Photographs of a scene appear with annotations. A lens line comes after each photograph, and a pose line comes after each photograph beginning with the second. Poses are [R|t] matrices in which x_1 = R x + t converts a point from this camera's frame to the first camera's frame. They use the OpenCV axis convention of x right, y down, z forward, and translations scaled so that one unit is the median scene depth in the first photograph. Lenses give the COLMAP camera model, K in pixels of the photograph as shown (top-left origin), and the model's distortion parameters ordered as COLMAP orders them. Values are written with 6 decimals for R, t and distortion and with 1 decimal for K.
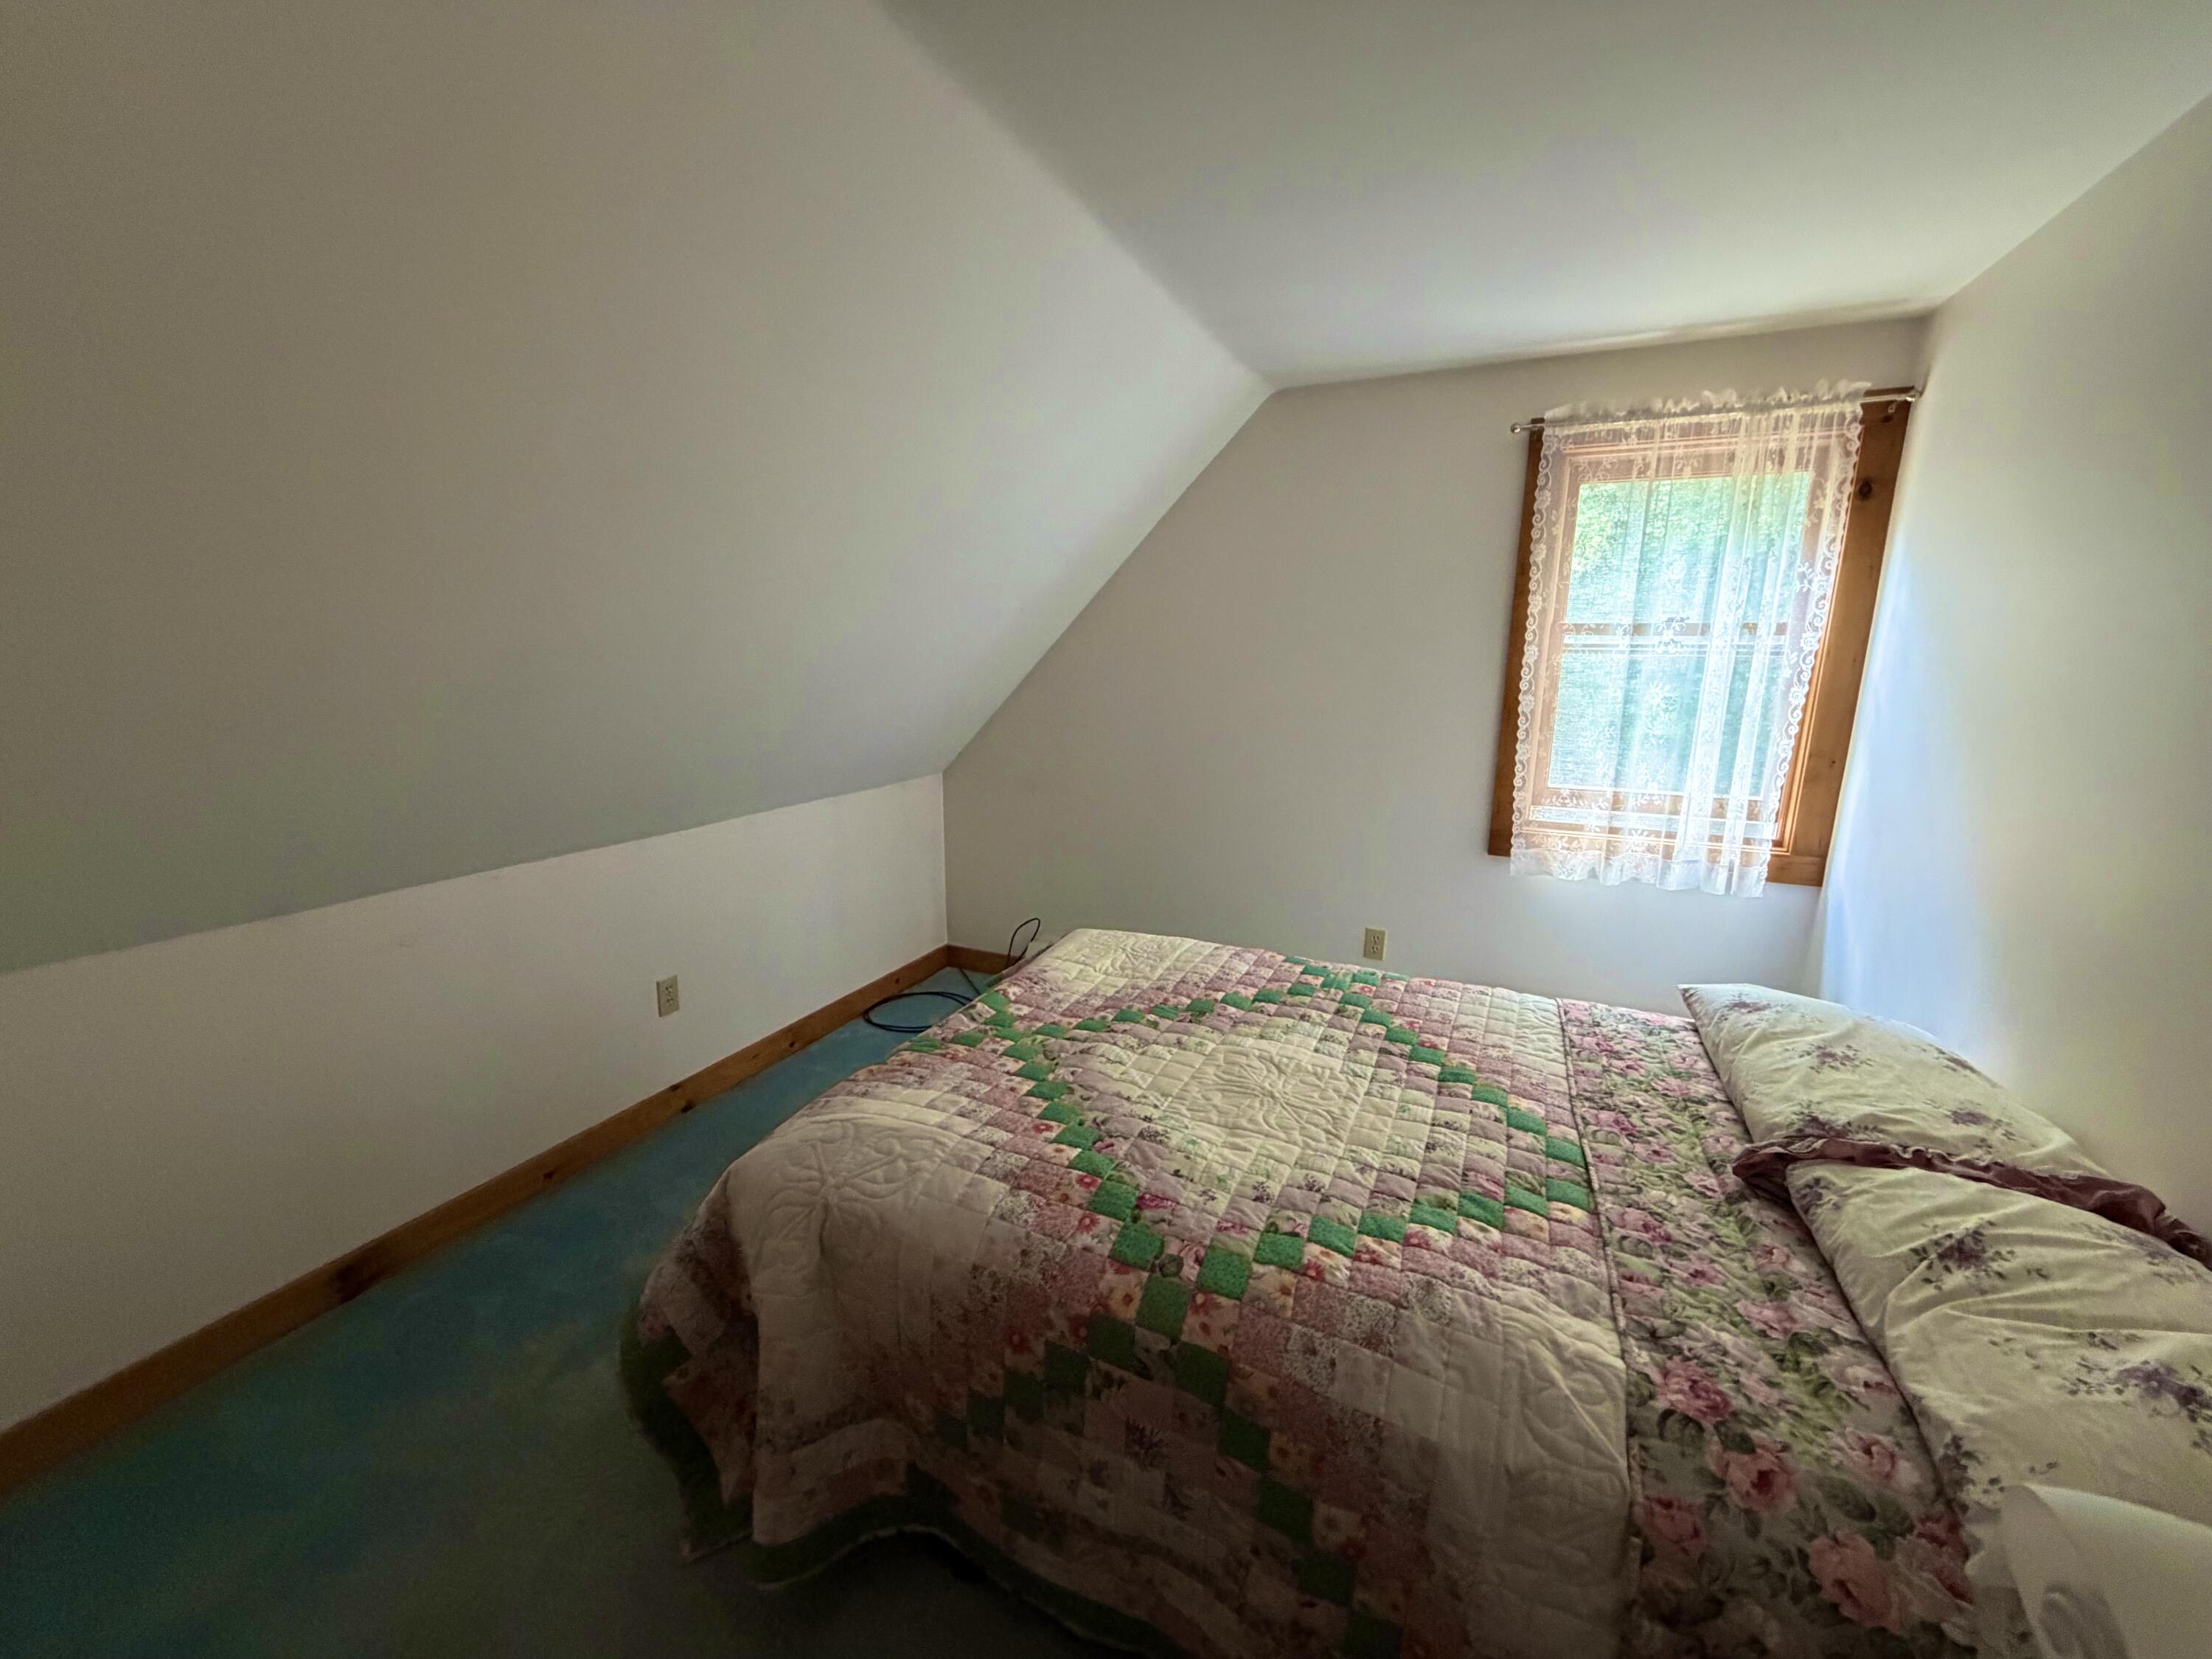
lens RADIAL K [[888.3, 0, 1099.9], [0, 888.3, 831.5], [0, 0, 1]] dist [-0.000047, 0.000351]
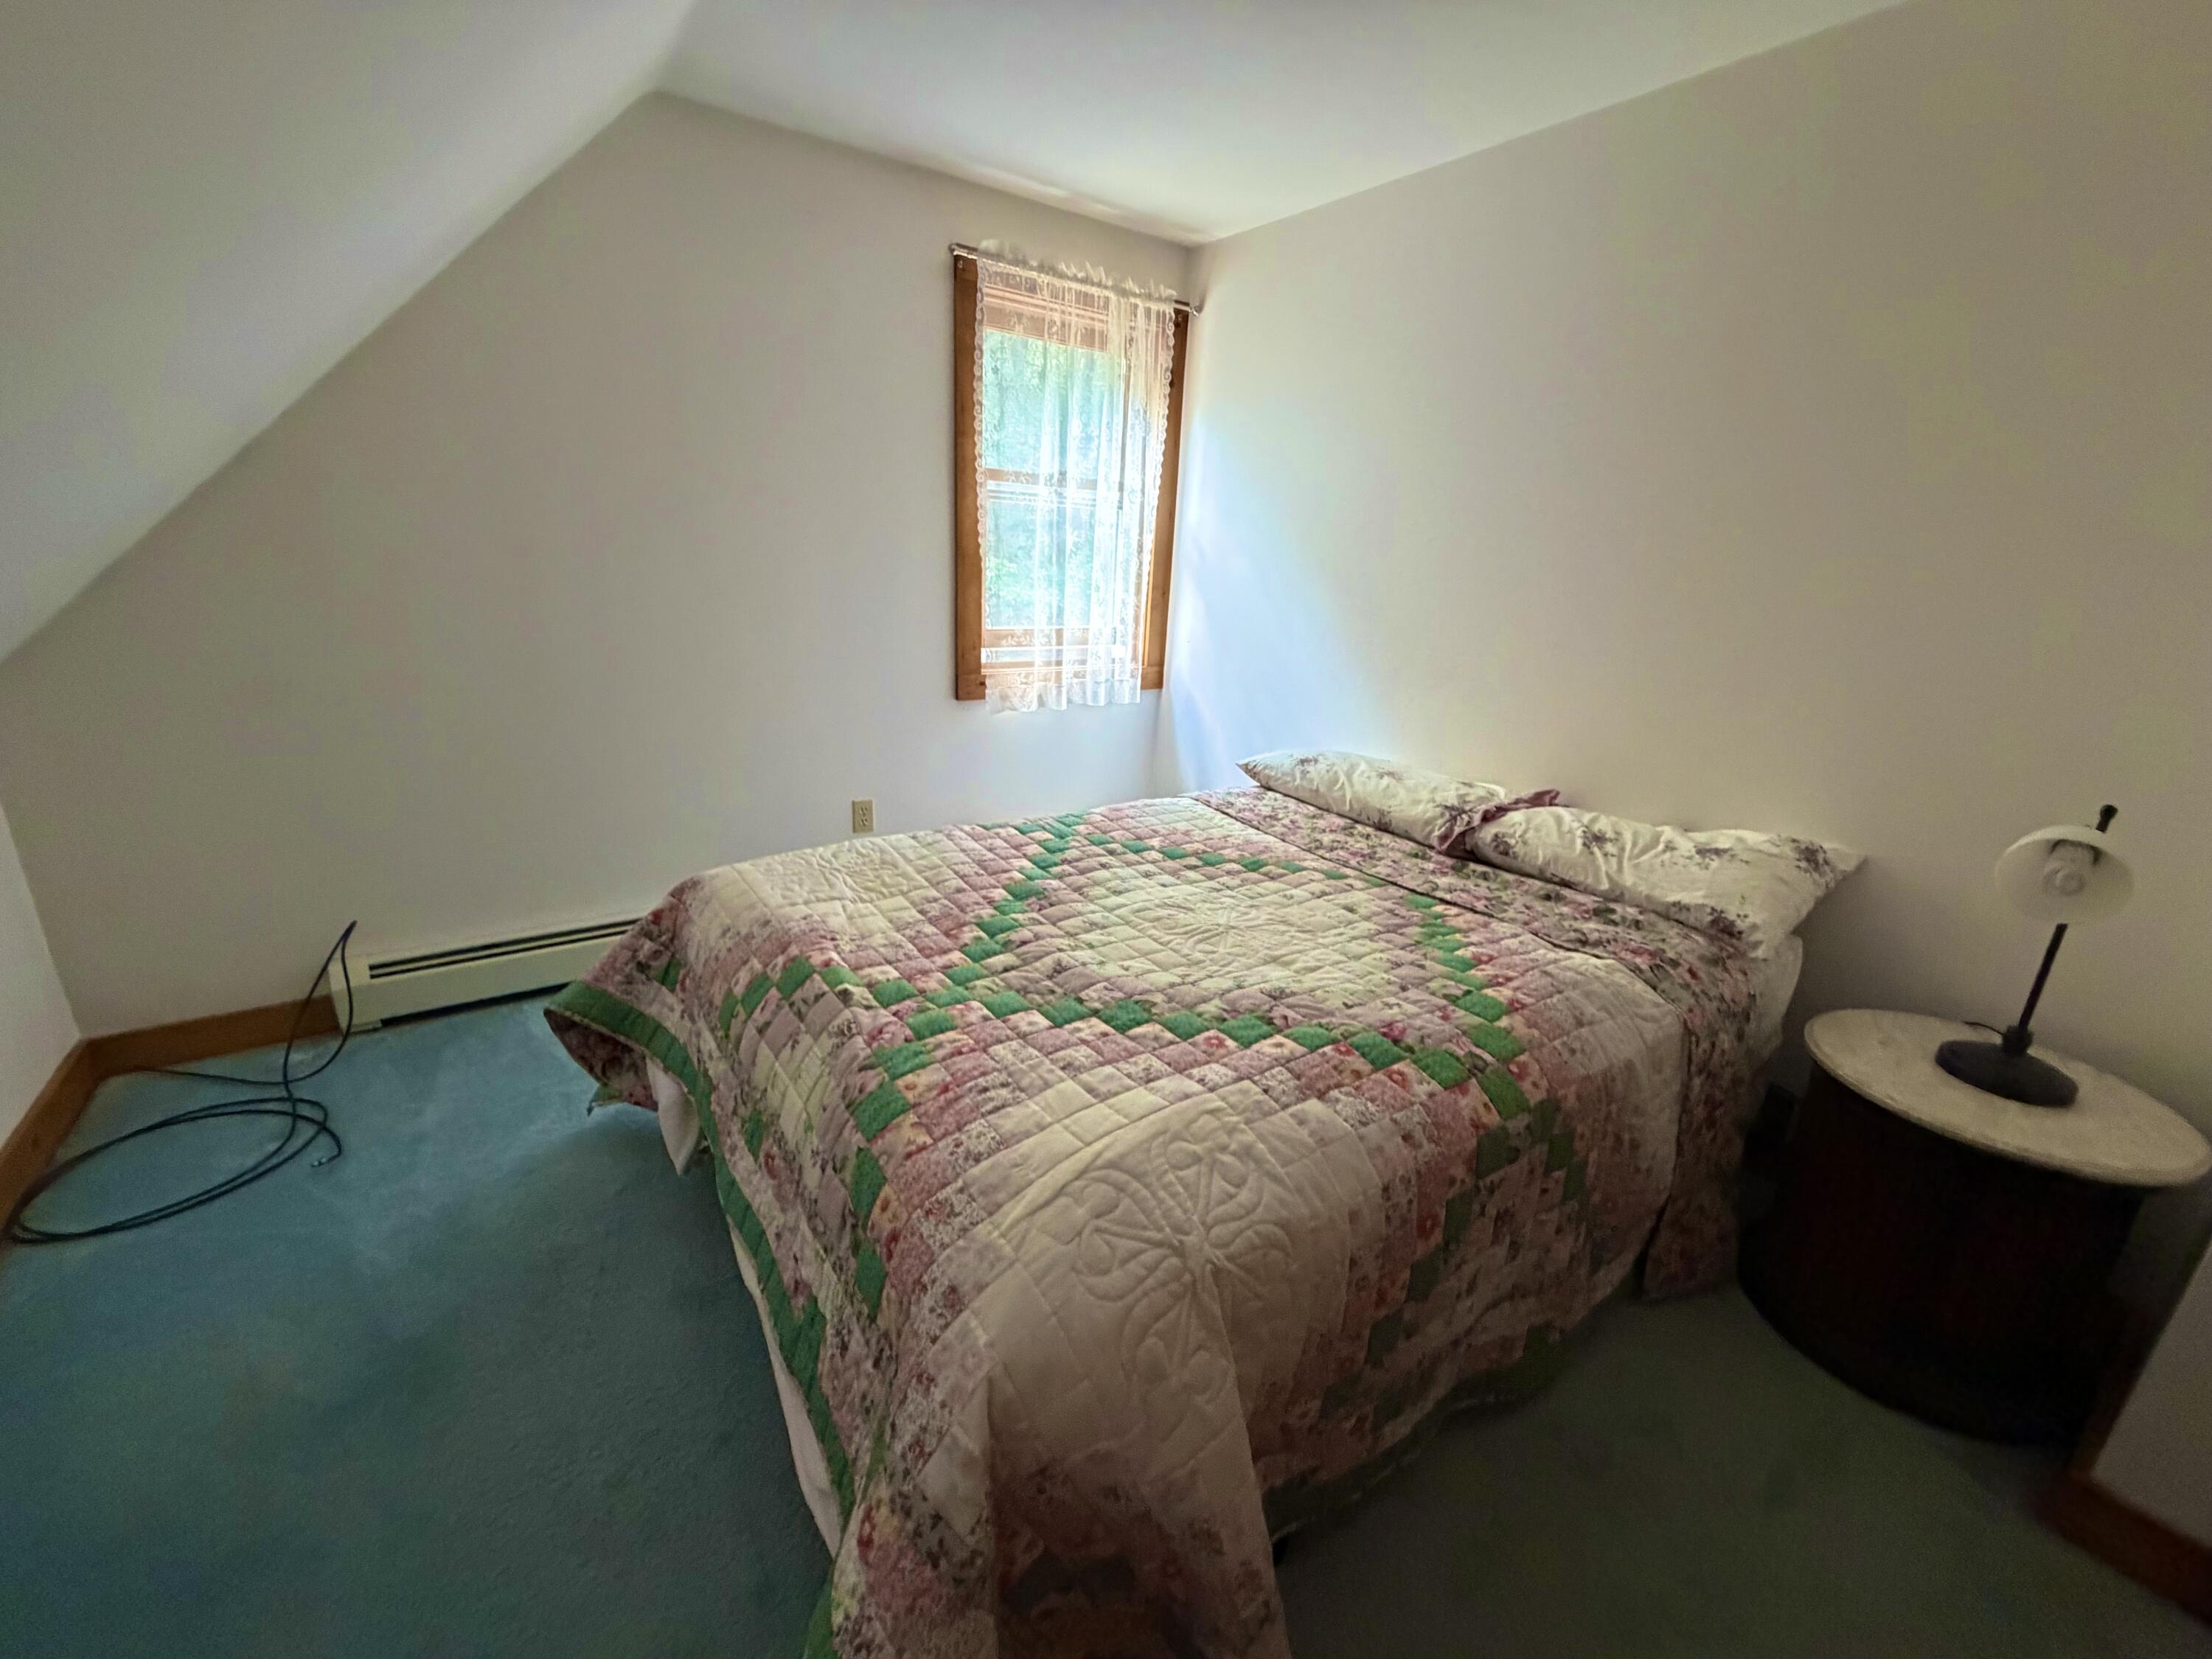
lens RADIAL K [[888.3, 0, 1099.9], [0, 888.3, 831.5], [0, 0, 1]] dist [-0.000047, 0.000351]
pose [[0.502078, -0.247101, 0.828769, -0.584287], [0.137969, 0.968924, 0.205305, -0.025103], [-0.853746, 0.011265, 0.520568, 0.527686]]
